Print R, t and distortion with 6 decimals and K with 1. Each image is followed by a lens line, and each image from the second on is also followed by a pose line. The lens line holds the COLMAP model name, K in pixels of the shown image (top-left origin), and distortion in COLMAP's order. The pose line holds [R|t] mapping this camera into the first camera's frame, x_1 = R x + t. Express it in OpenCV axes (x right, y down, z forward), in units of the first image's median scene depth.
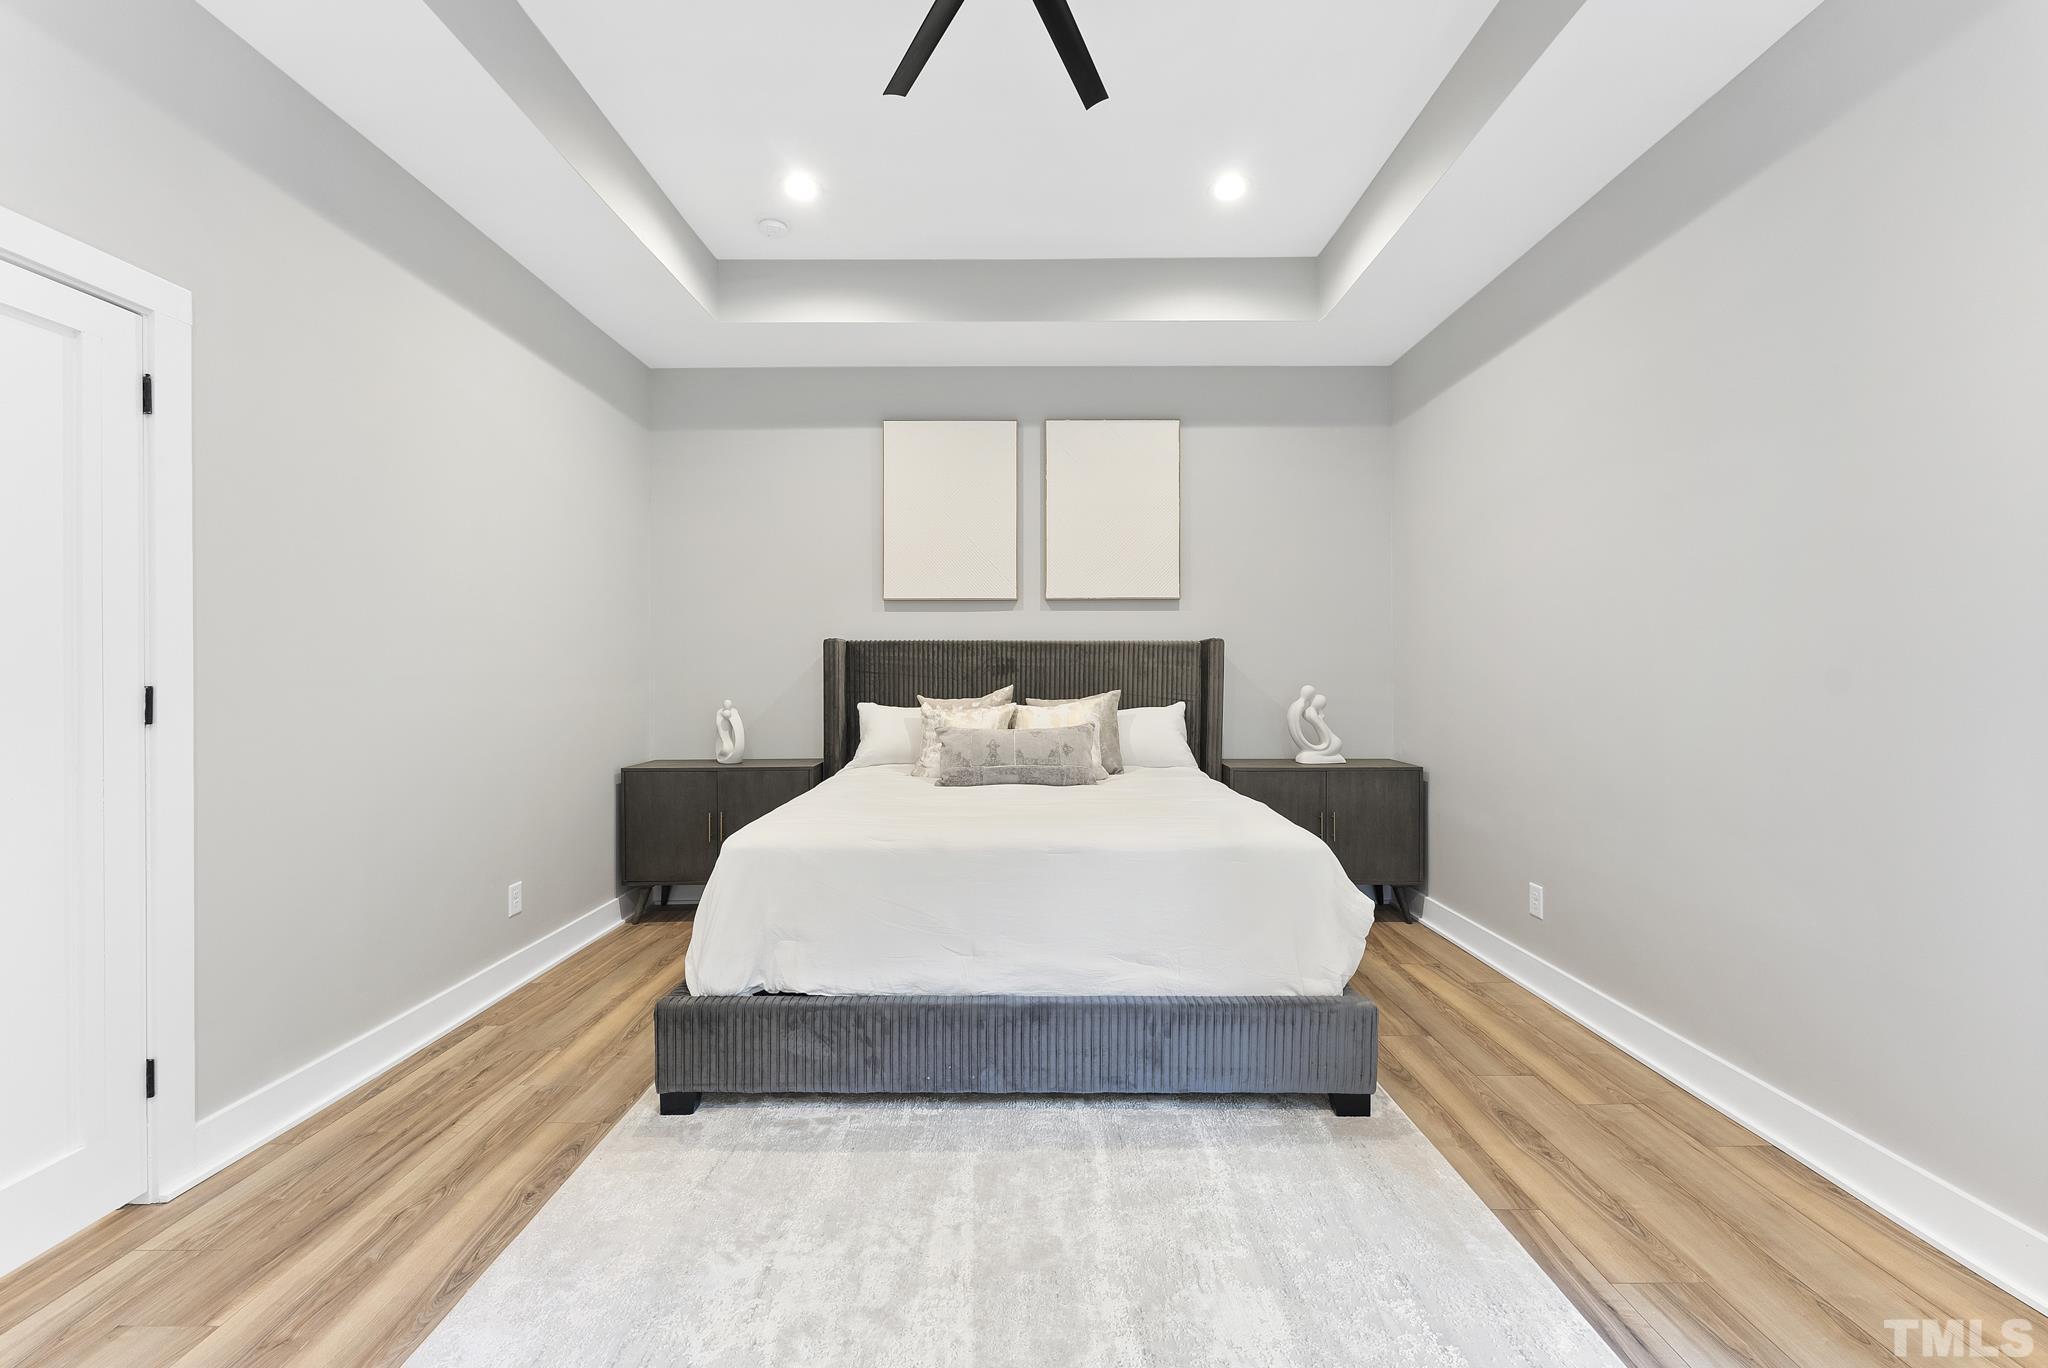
lens RADIAL K [[824.1, 0, 1024.6], [0, 824.1, 685.0], [0, 0, 1]] dist [-0.000545, 0.000046]
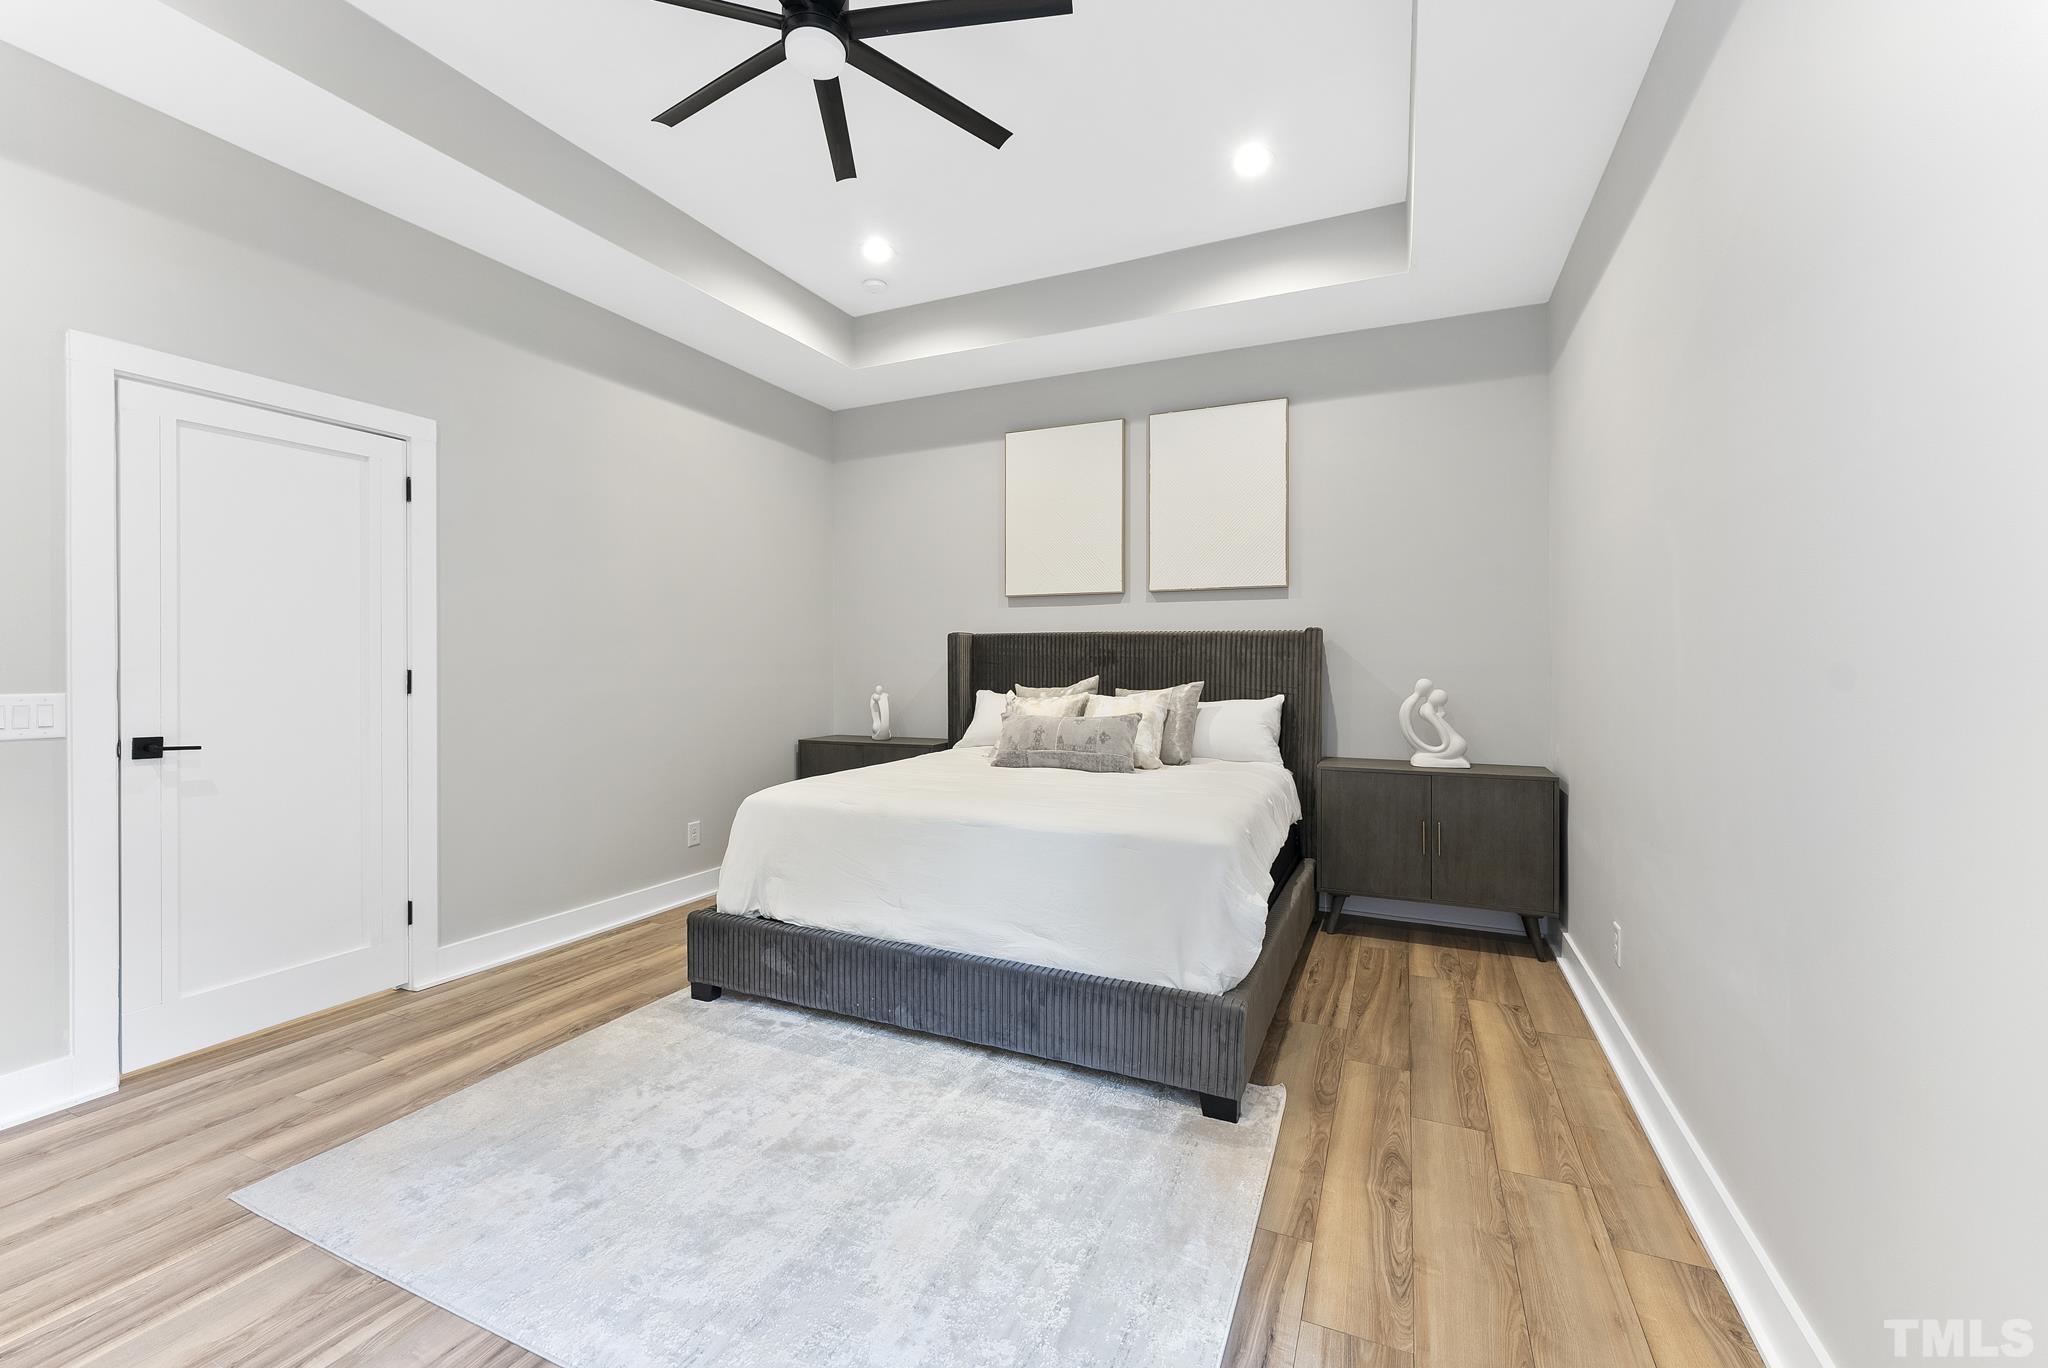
lens RADIAL K [[827.4, 0, 1024.4], [0, 827.4, 677.4], [0, 0, 1]] dist [0.000148, -0.000059]
pose [[0.912026, 0.010057, -0.410008, 0.558413], [-0.009155, 0.999949, 0.004162, -0.001416], [0.410029, -0.000042, 0.912072, 0.011758]]
